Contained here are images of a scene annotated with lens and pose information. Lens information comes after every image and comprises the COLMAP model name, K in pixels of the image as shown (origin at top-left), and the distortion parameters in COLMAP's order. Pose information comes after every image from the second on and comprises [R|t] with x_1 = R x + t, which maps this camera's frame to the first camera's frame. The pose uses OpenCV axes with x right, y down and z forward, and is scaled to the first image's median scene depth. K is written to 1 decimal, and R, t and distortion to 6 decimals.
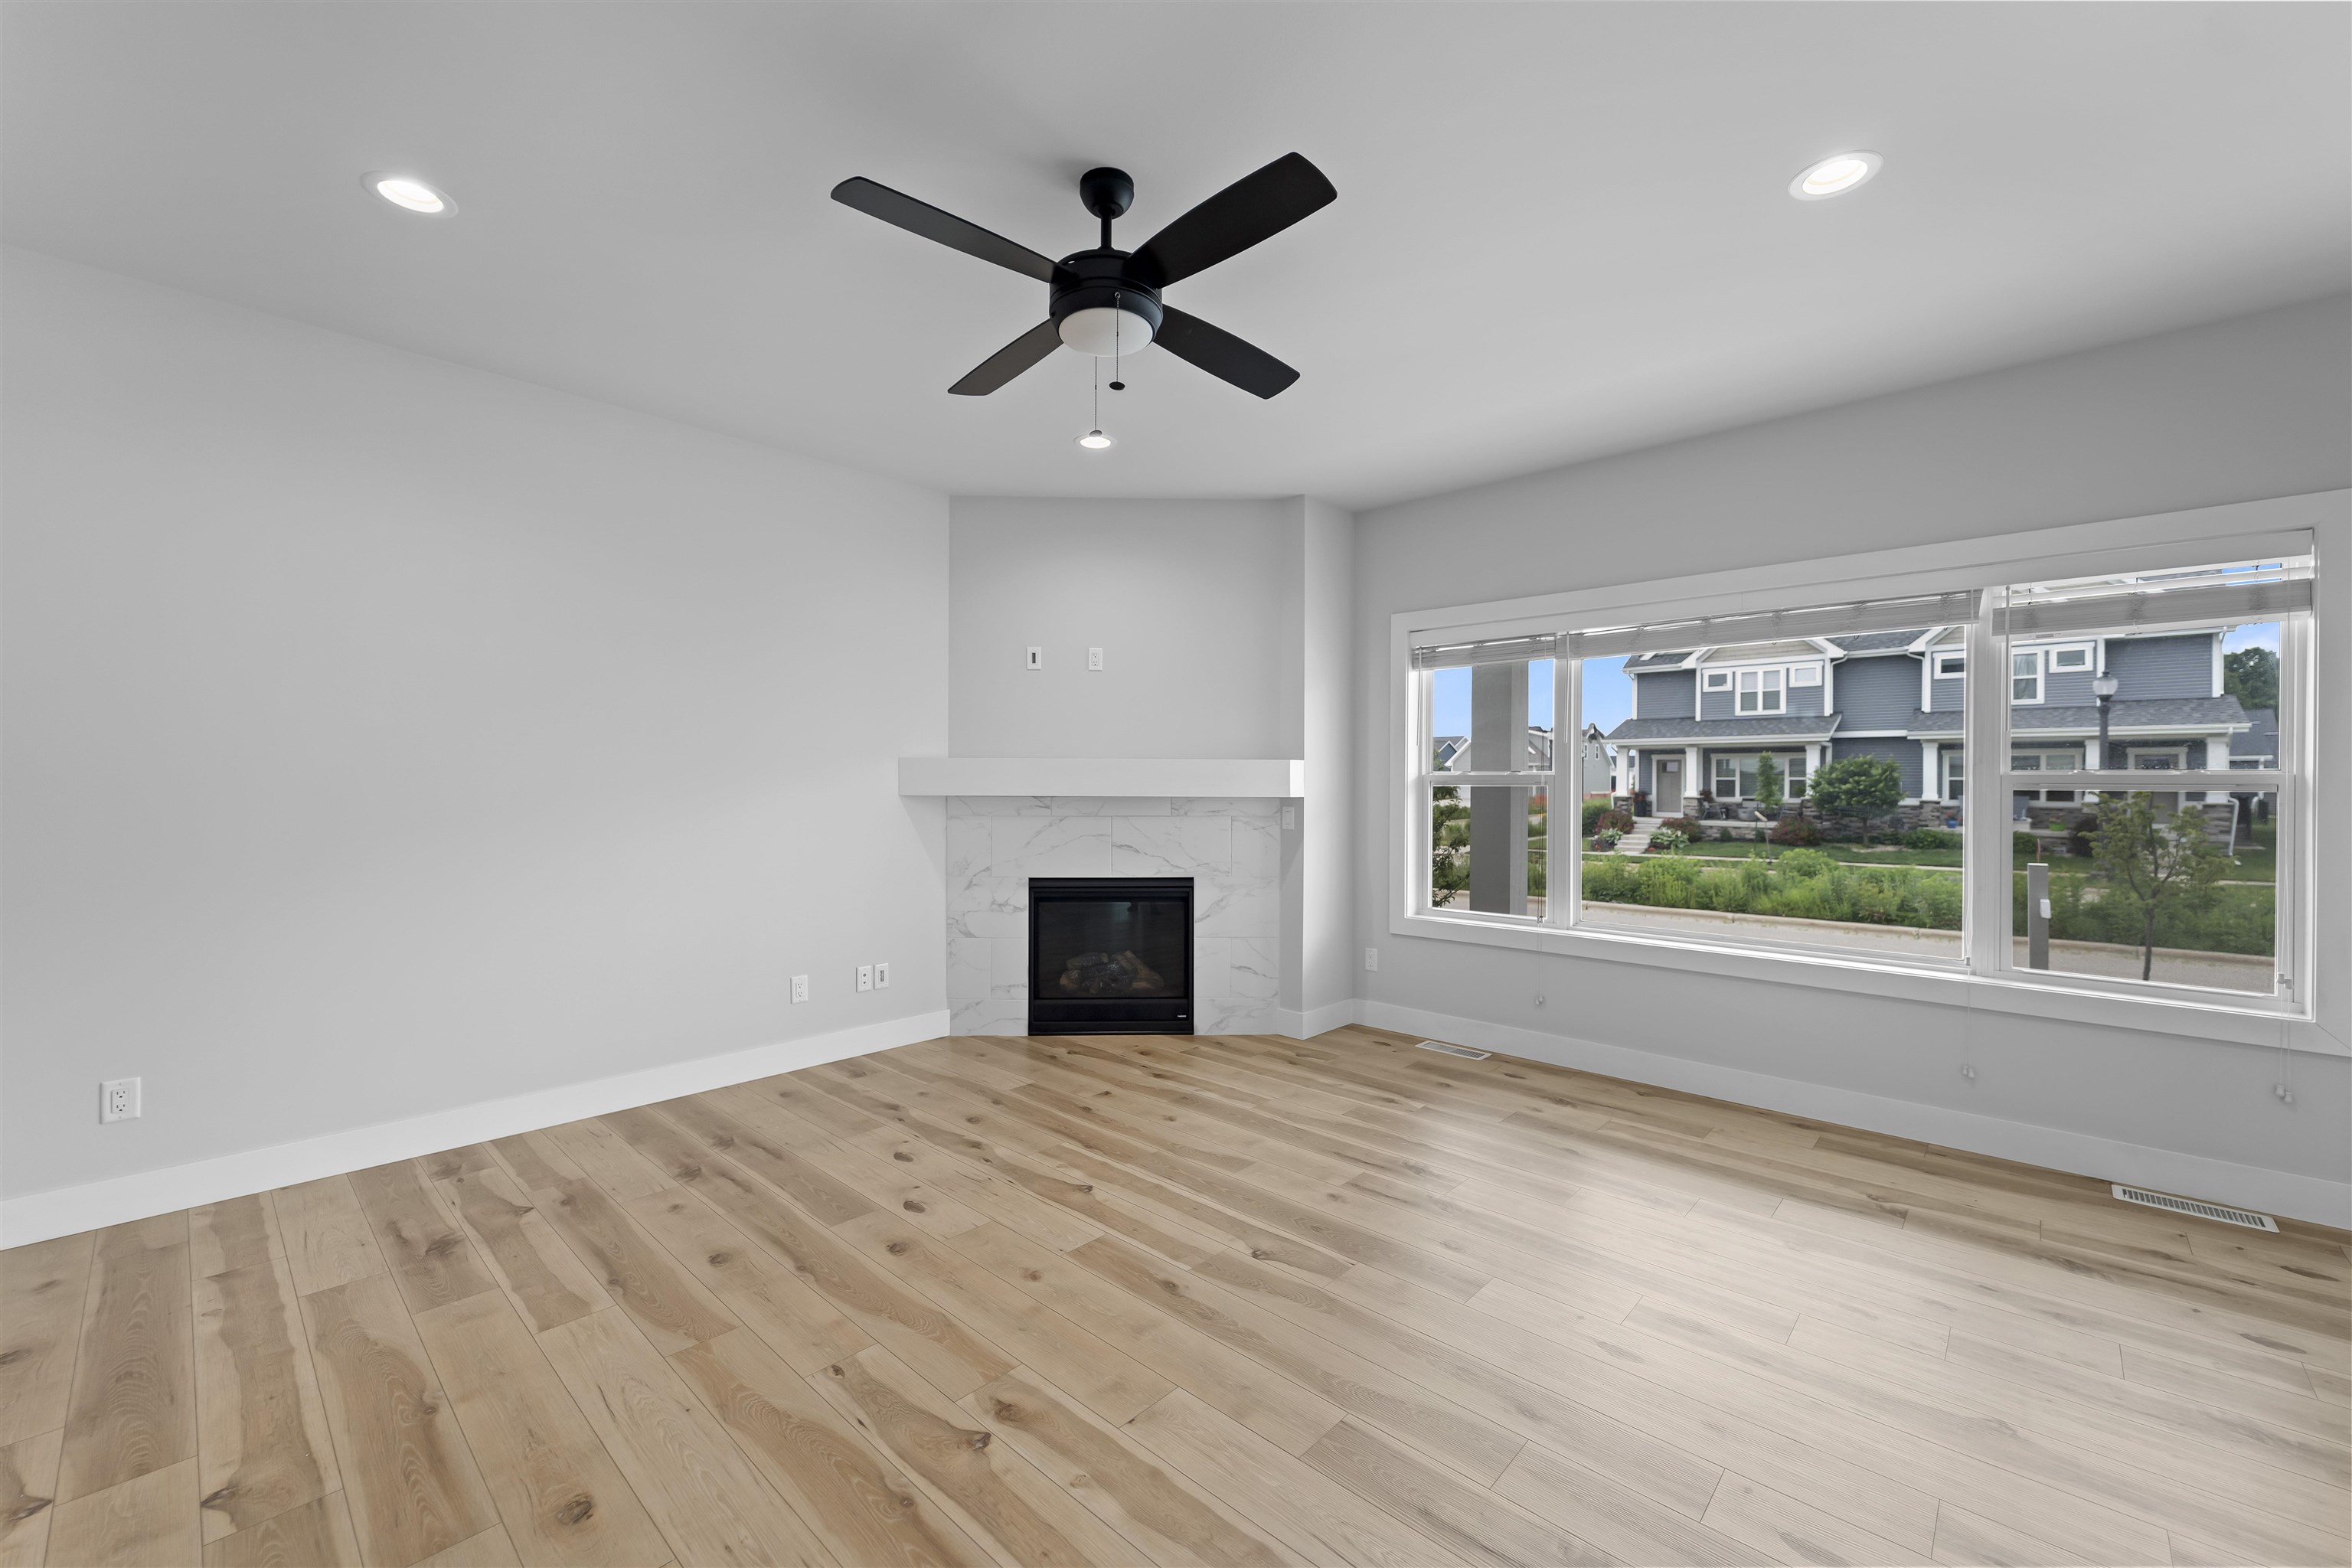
lens RADIAL K [[934.2, 0, 1176.0], [0, 934.2, 784.0], [0, 0, 1]] dist [0.000505, -0.000051]
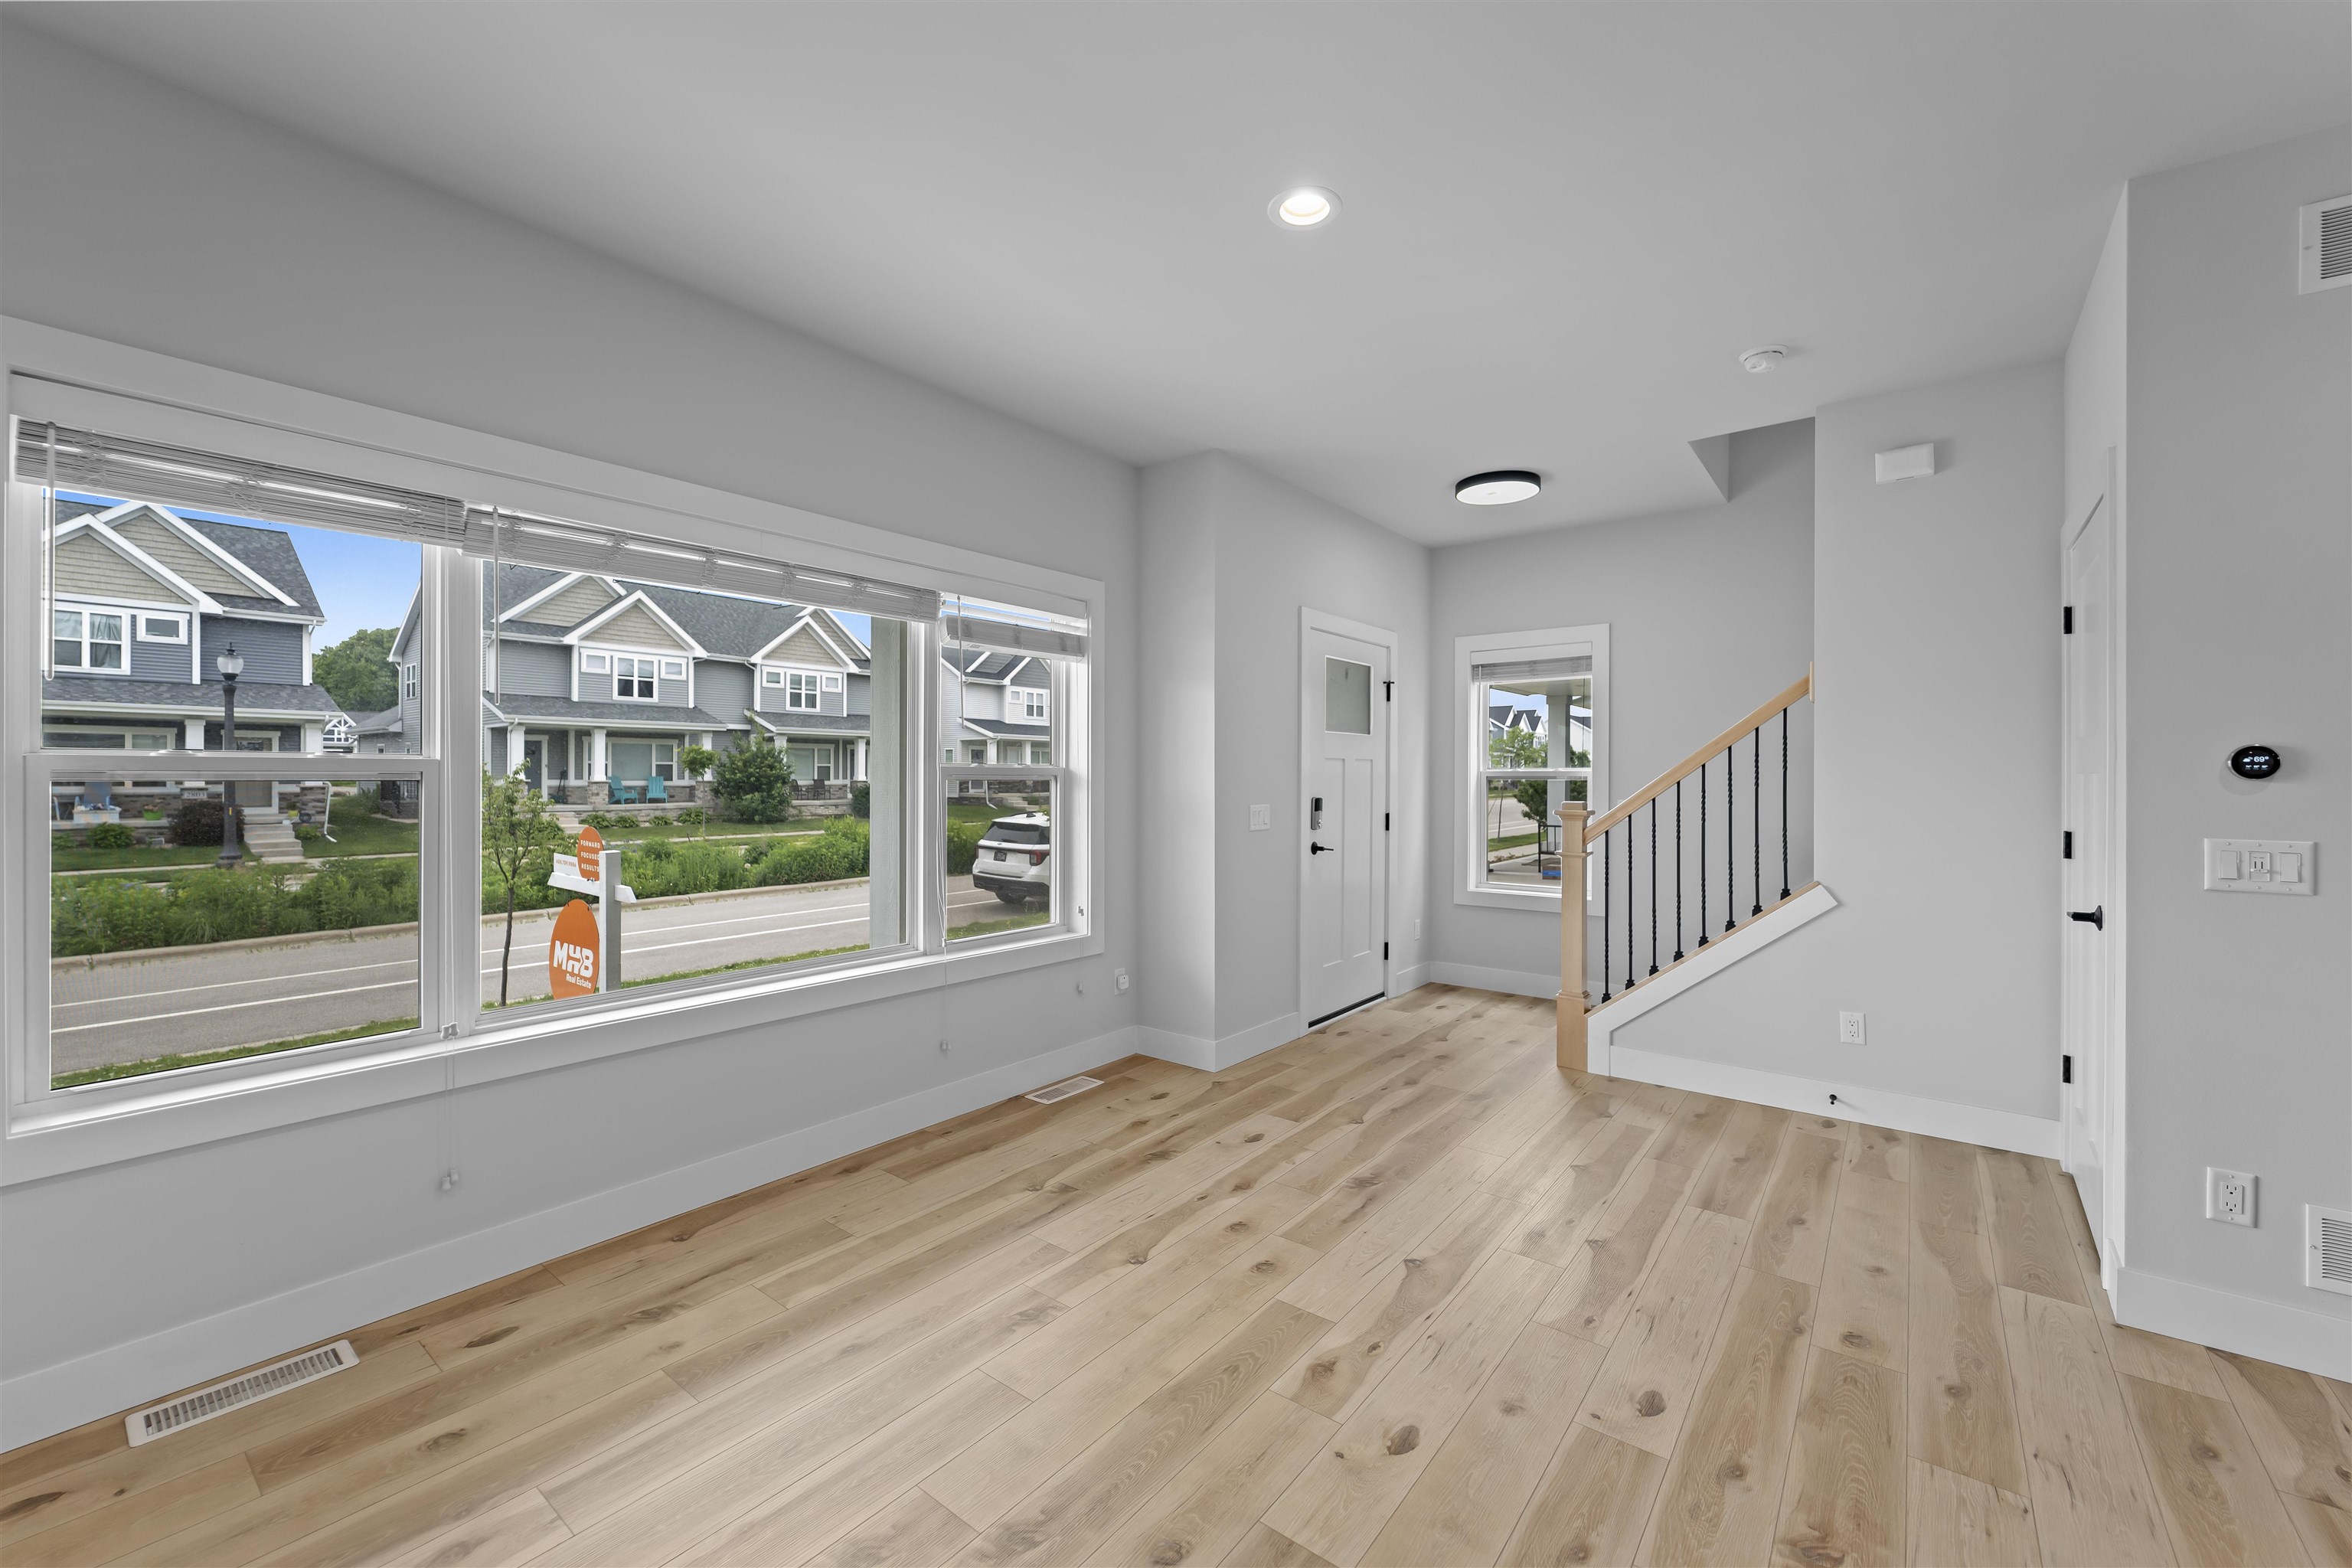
lens RADIAL K [[939.3, 0, 1180.8], [0, 939.3, 775.0], [0, 0, 1]] dist [-0.002144, -0.000367]
pose [[-0.084519, -0.006534, 0.996400, -0.162382], [-0.002835, 0.999976, 0.006317, -0.005430], [-0.996418, -0.002291, -0.084536, 0.562858]]
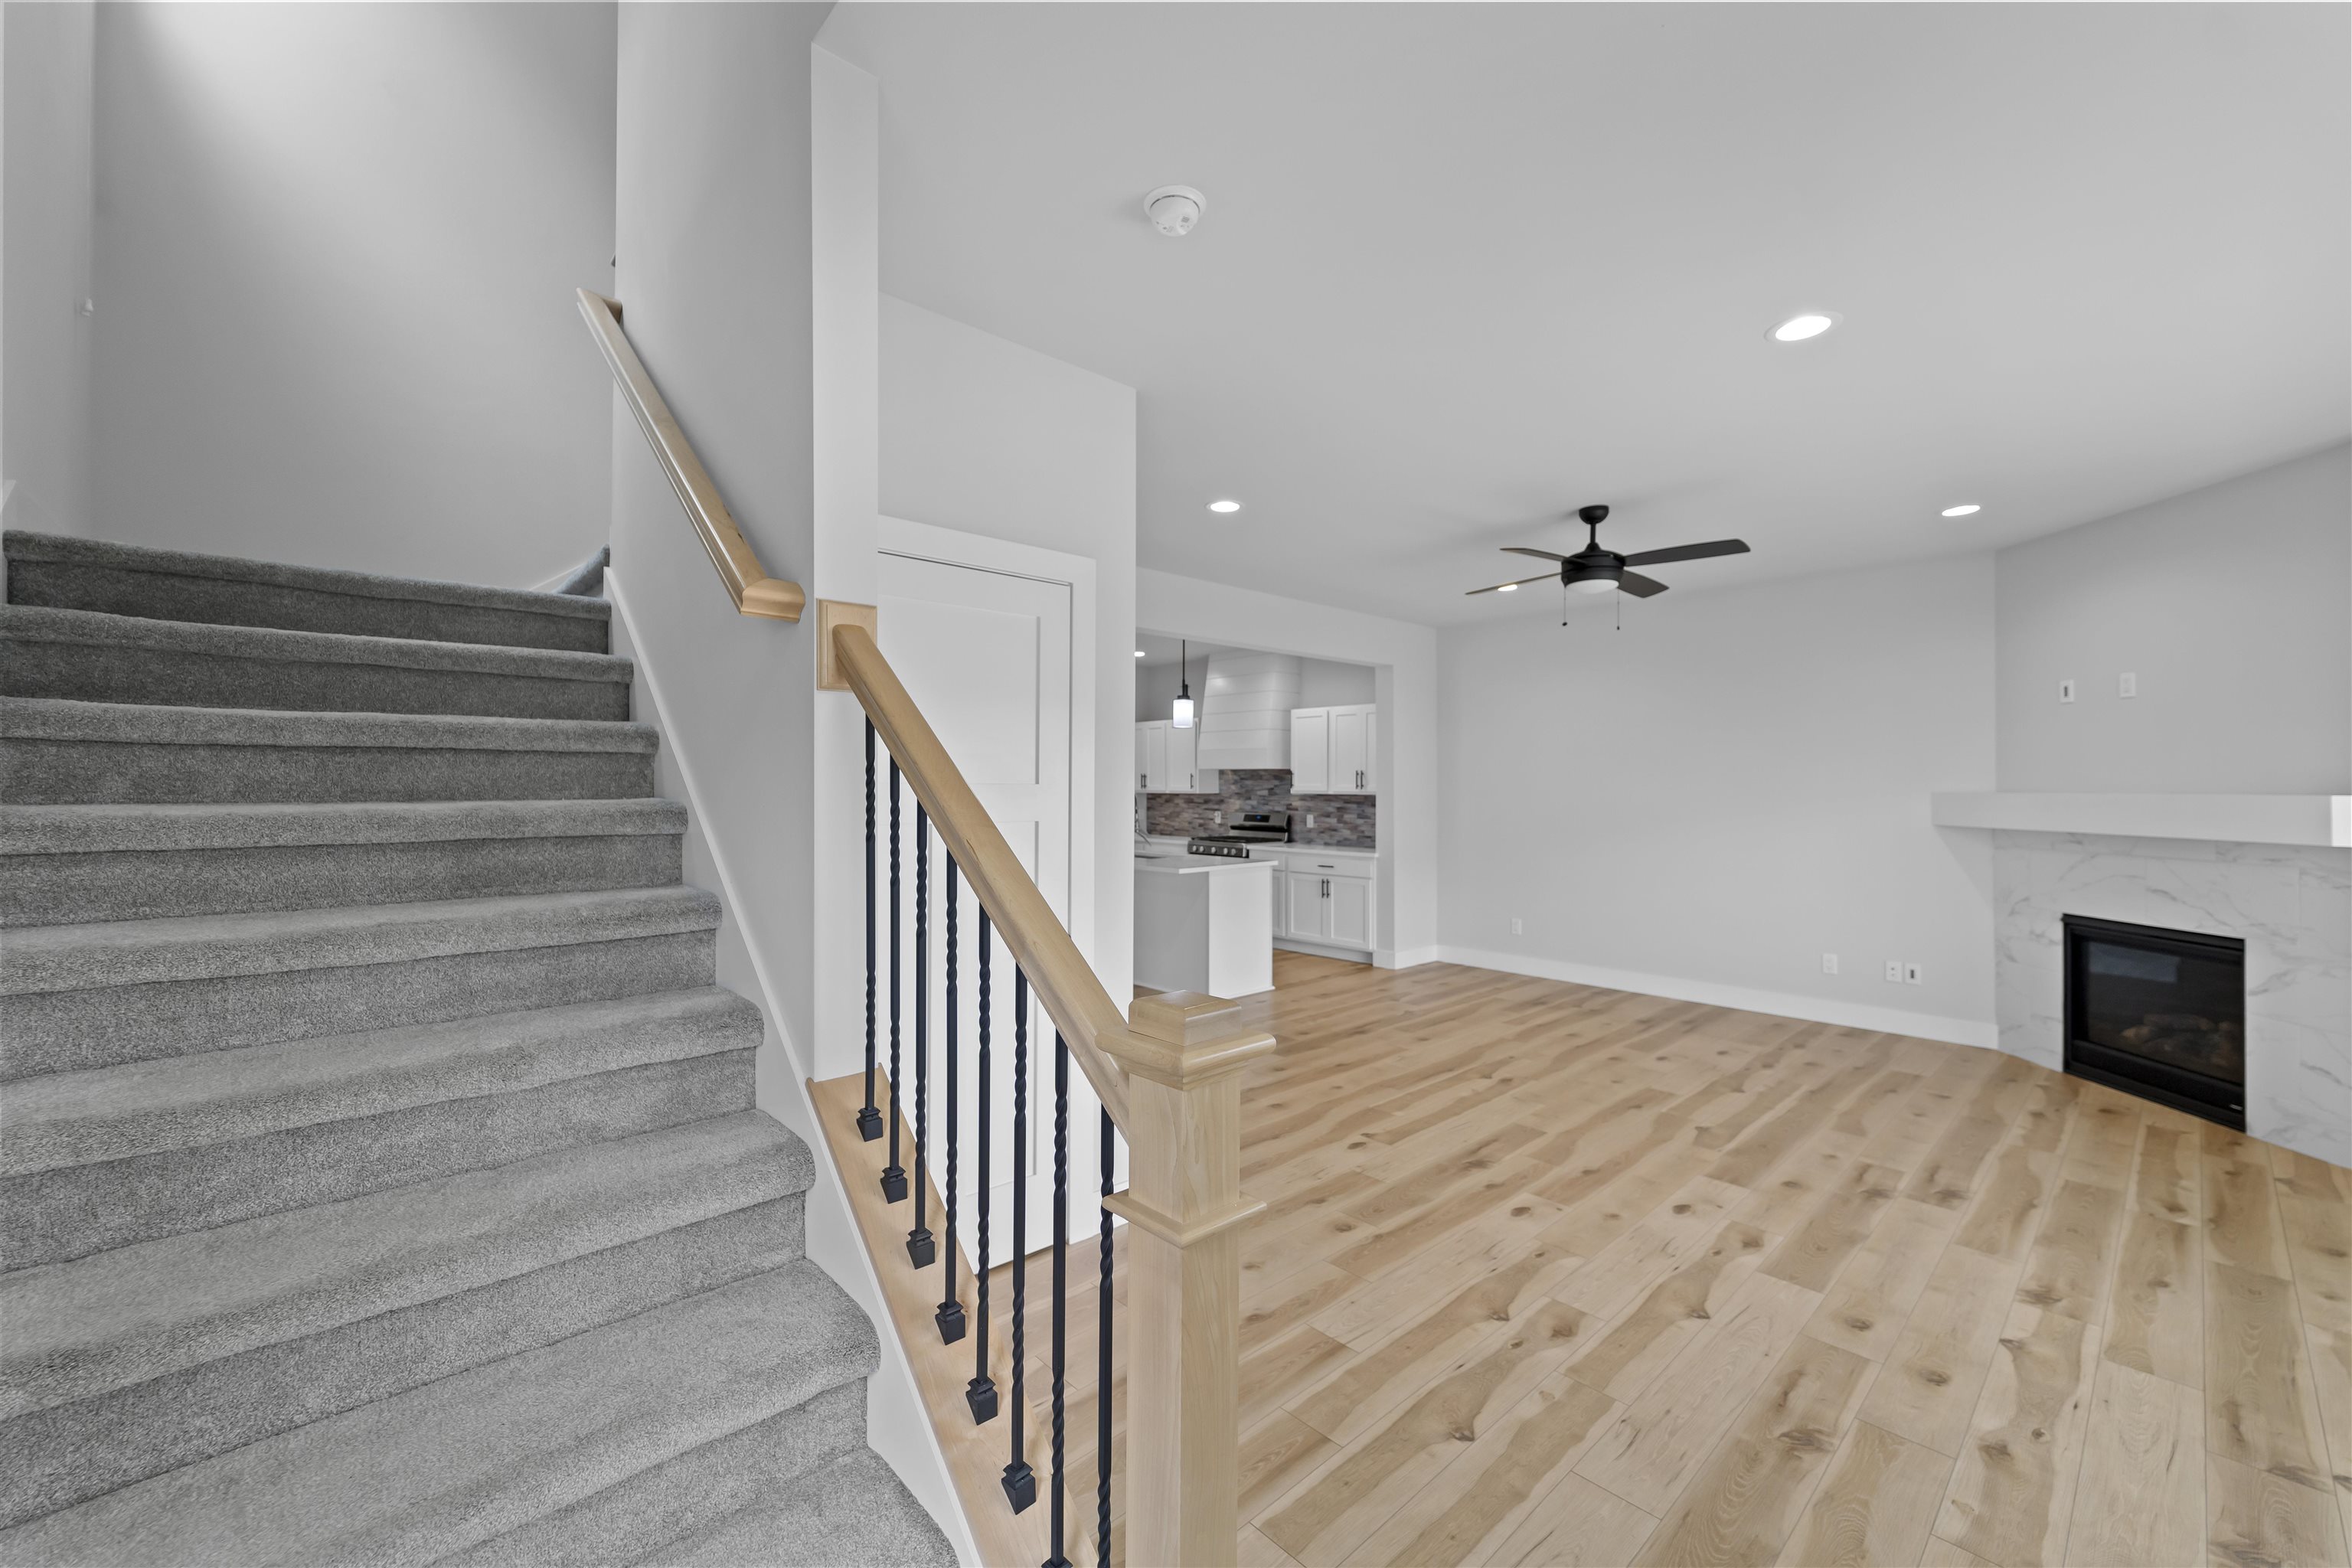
lens RADIAL K [[934.2, 0, 1176.0], [0, 934.2, 784.0], [0, 0, 1]] dist [0.000505, -0.000051]
pose [[-0.081999, -0.008022, -0.996600, 0.893001], [-0.005044, 0.999958, -0.007634, -0.023937], [0.996620, 0.004401, -0.082036, 0.138515]]
